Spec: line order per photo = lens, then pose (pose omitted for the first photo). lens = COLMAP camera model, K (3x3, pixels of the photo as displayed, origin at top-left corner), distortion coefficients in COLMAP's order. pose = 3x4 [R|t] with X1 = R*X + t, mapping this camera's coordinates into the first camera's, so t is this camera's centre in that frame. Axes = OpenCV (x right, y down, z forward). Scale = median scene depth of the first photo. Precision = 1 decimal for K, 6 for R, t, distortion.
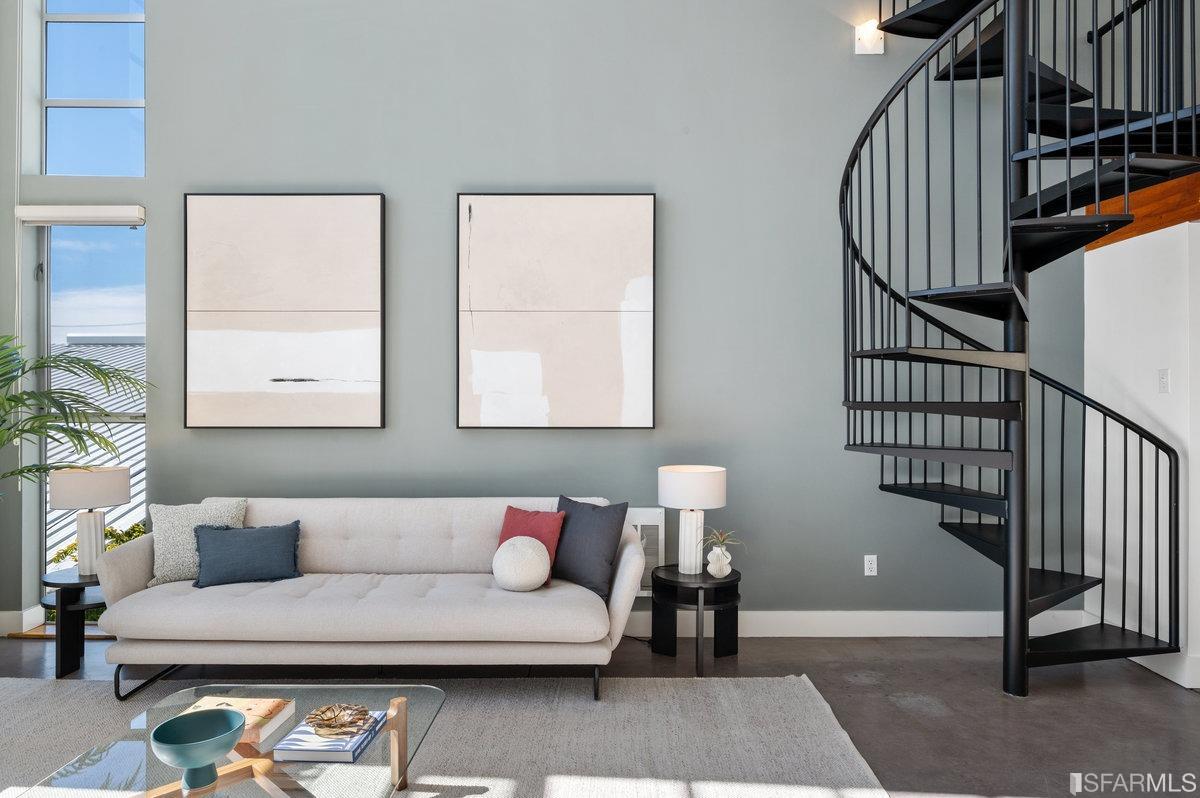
lens RADIAL K [[787.2, 0, 600.1], [0, 787.2, 392.8], [0, 0, 1]] dist [-0.005599, 0.007065]
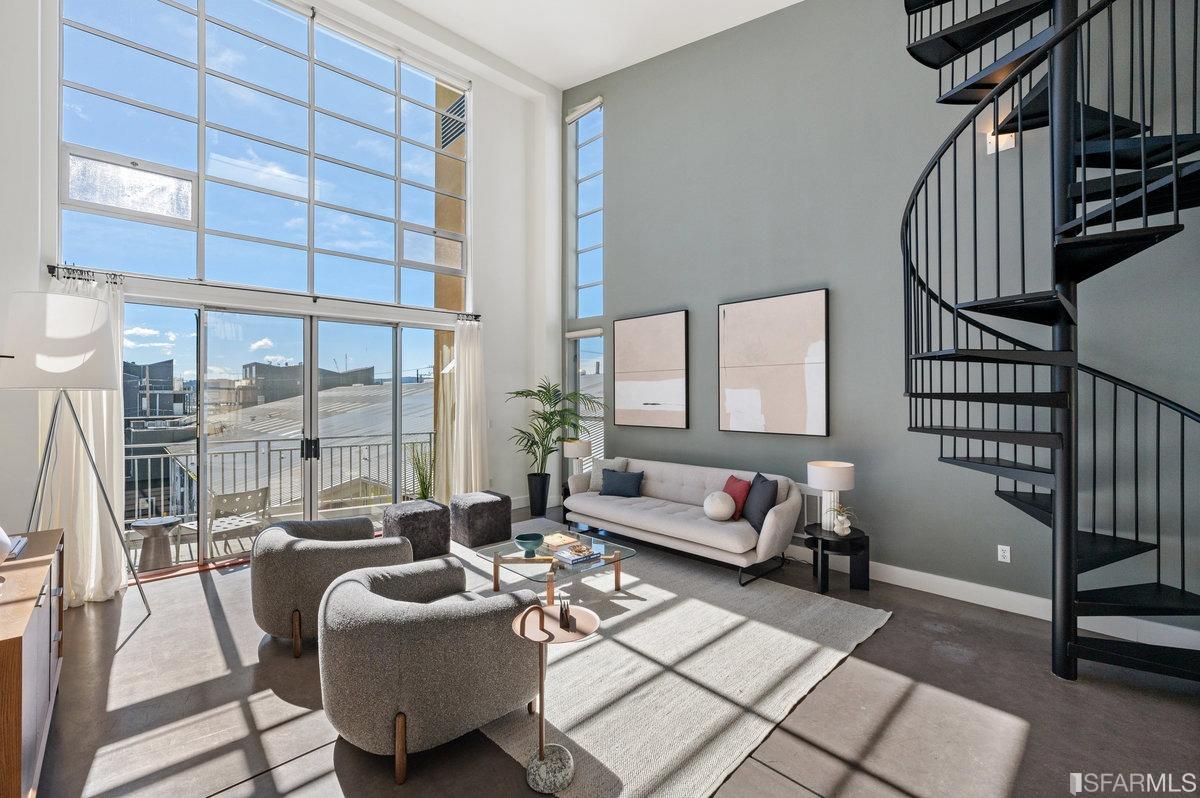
lens RADIAL K [[507.8, 0, 603.8], [0, 507.8, 398.2], [0, 0, 1]] dist [0.002736, 0.000363]
pose [[0.697160, 0.000103, -0.716915, 0.517901], [0.006878, 0.999953, 0.006833, -0.044398], [0.716882, -0.009695, 0.697127, -0.035527]]
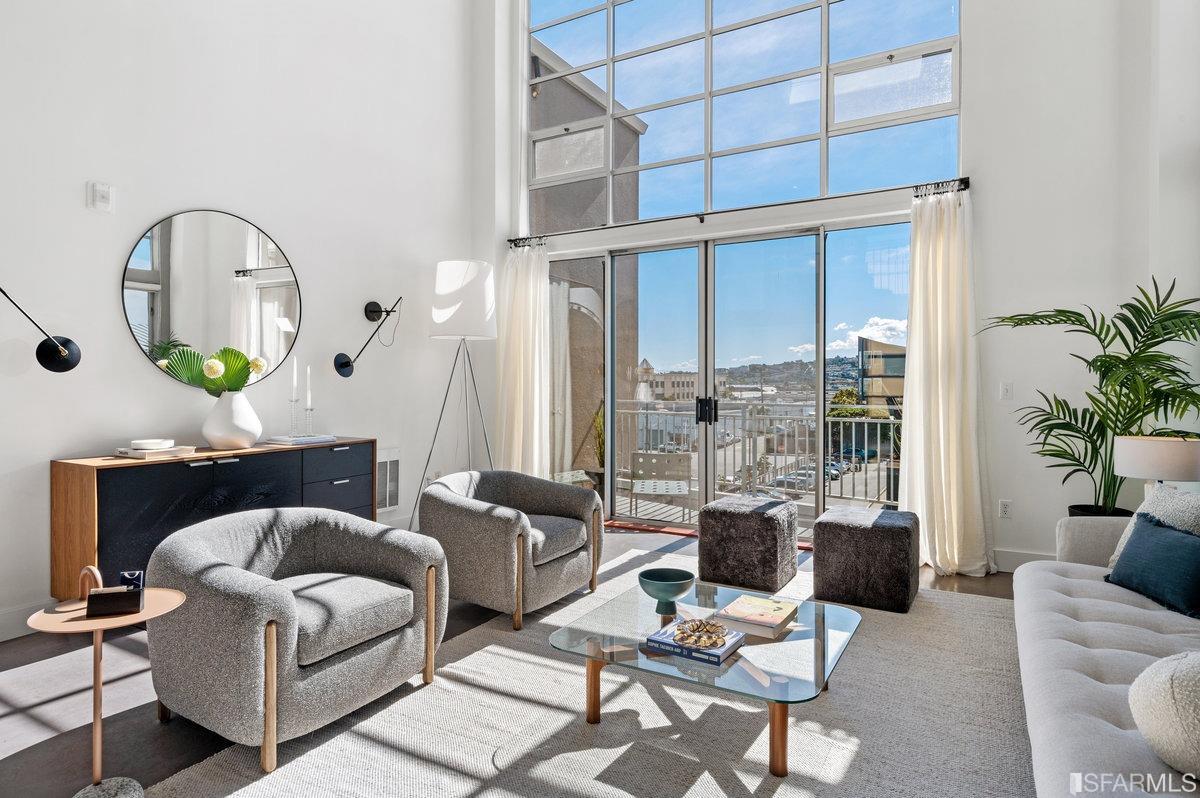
lens RADIAL K [[678.7, 0, 599.4], [0, 678.7, 385.8], [0, 0, 1]] dist [-0.000790, 0.000851]
pose [[-0.500142, 0.006304, -0.865921, 0.357148], [0.003790, 0.999980, 0.005092, 0.028726], [0.865935, -0.000735, -0.500156, 0.798994]]
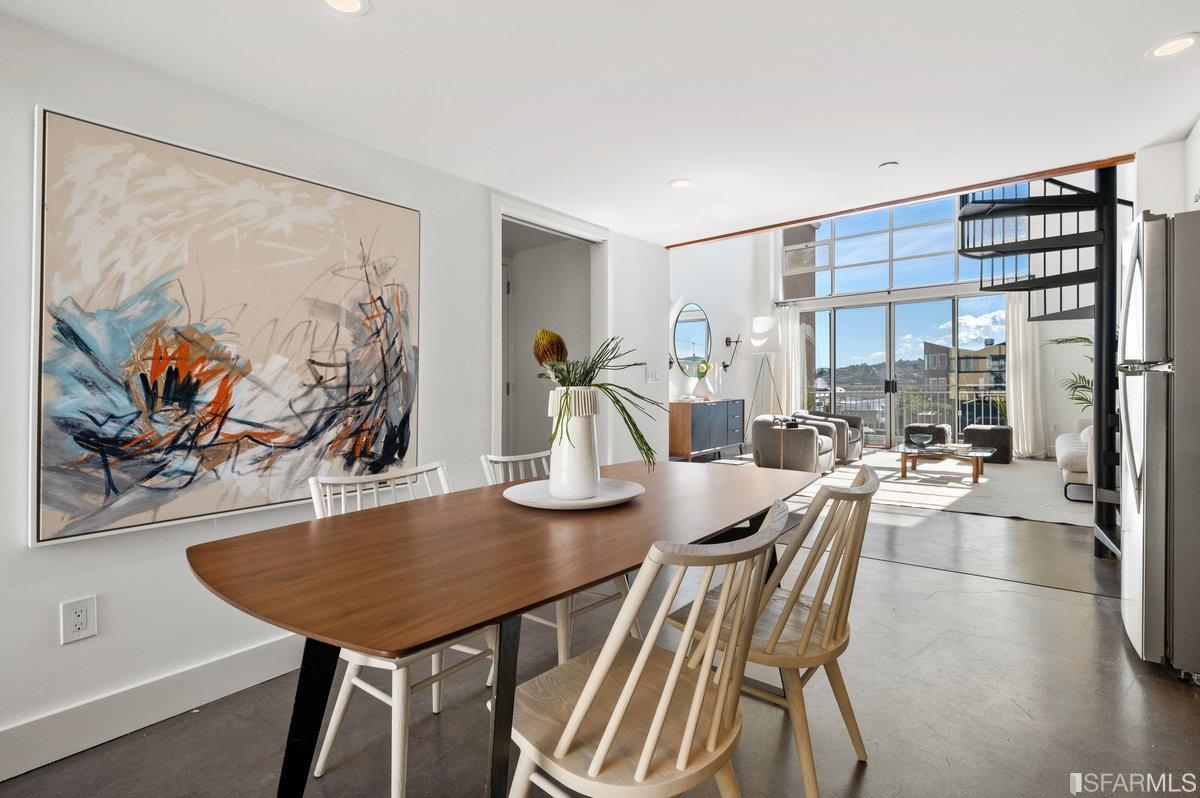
lens RADIAL K [[572.0, 0, 589.0], [0, 572.0, 393.7], [0, 0, 1]] dist [0.002116, -0.000707]
pose [[-0.629943, 0.018515, -0.776420, 1.593521], [0.015141, 0.999819, 0.011558, 0.067968], [0.776493, -0.004475, -0.630109, 0.815415]]
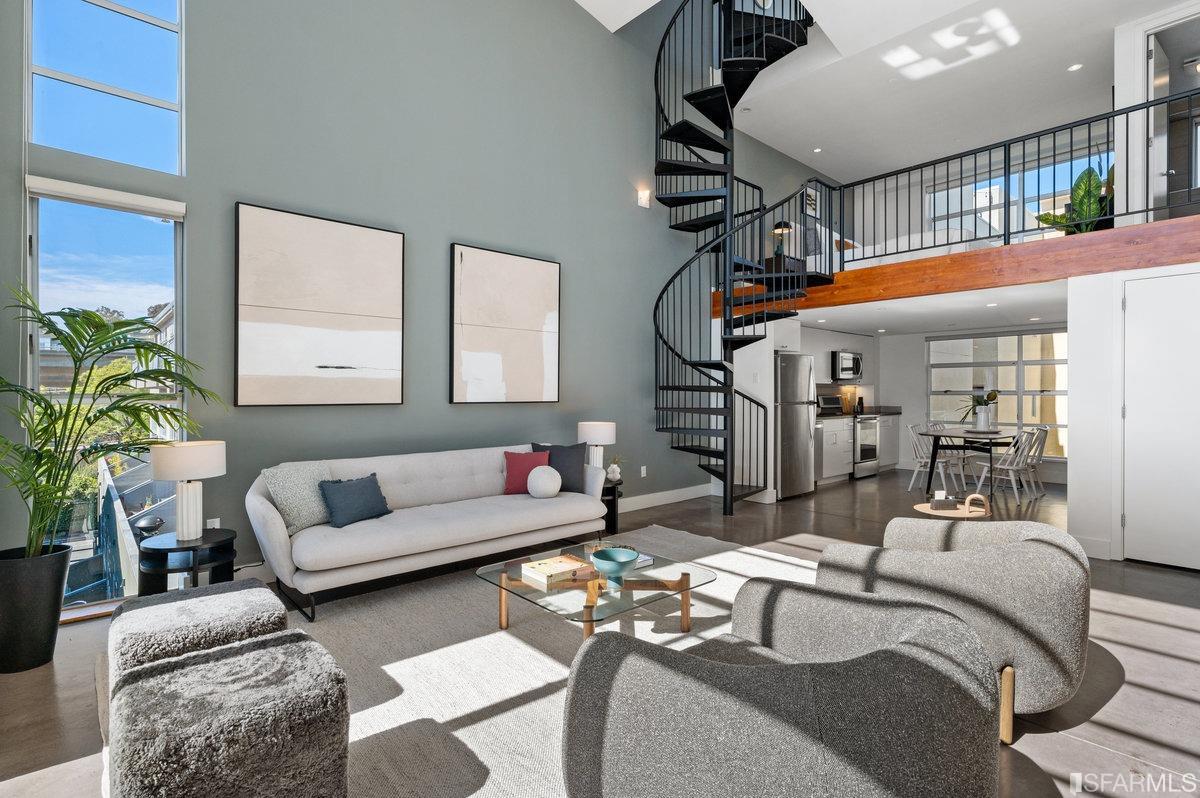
lens RADIAL K [[566.5, 0, 597.9], [0, 566.5, 397.1], [0, 0, 1]] dist [0.001833, -0.000837]
pose [[0.748391, -0.006093, 0.663230, -0.717210], [0.003482, 0.999980, 0.005258, 0.030184], [-0.663249, -0.001626, 0.748397, 0.035415]]
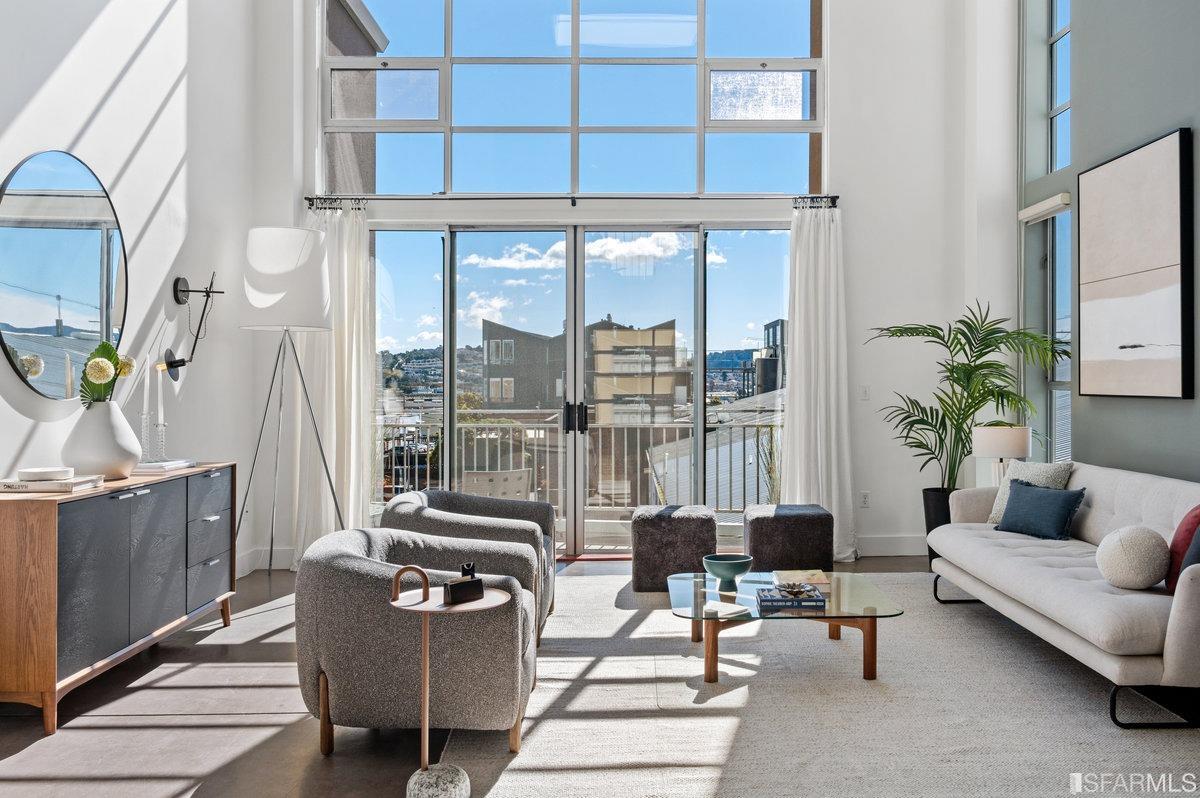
lens RADIAL K [[1034.8, 0, 663.3], [0, 1034.8, 385.3], [0, 0, 1]] dist [0.011466, 0.001665]
pose [[0.036734, 0.003971, -0.999317, 0.890624], [0.007144, 0.999966, 0.004236, 0.022285], [0.999300, -0.007295, 0.036705, 0.409029]]
